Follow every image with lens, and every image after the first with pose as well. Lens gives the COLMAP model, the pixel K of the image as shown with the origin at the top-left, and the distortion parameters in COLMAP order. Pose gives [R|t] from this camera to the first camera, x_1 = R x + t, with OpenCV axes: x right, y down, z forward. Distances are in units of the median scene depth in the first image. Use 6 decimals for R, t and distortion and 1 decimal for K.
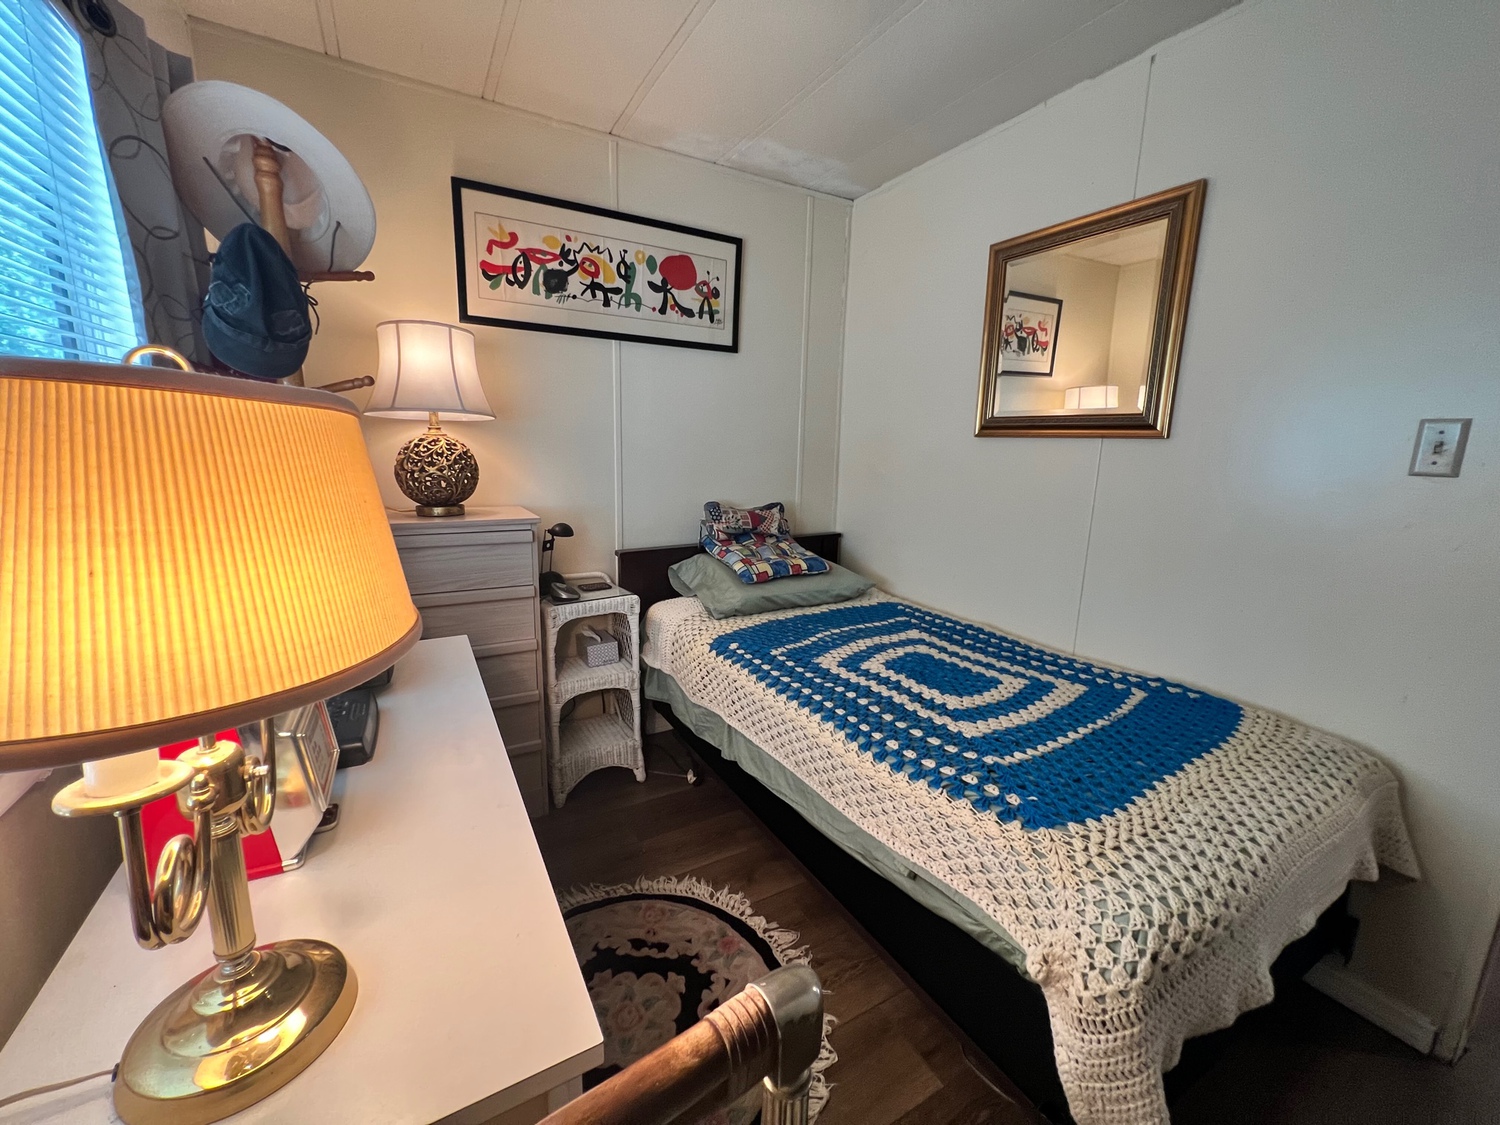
lens RADIAL K [[602.8, 0, 752.3], [0, 602.8, 559.0], [0, 0, 1]] dist [-0.001472, 0.000020]
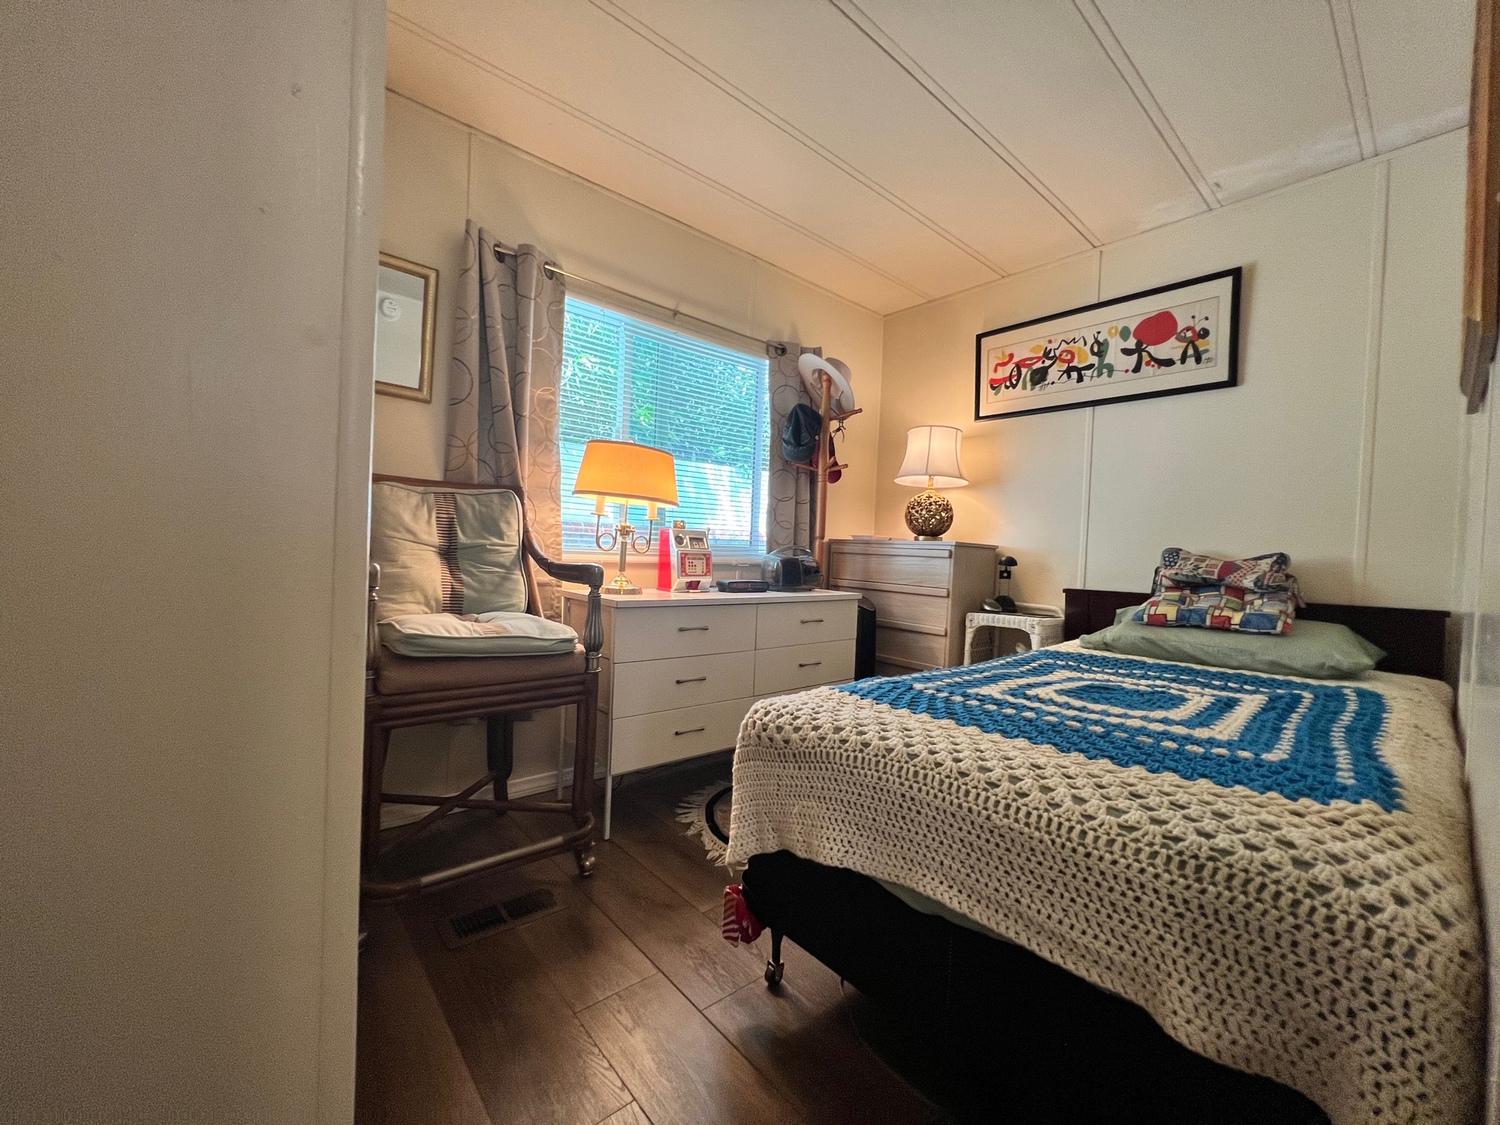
lens RADIAL K [[602.8, 0, 751.2], [0, 602.8, 556.5], [0, 0, 1]] dist [-0.001472, 0.000020]
pose [[0.191077, -0.003878, -0.981567, 0.810756], [-0.222478, 0.973797, -0.047156, 0.120118], [0.956030, 0.227387, 0.185208, 0.235578]]
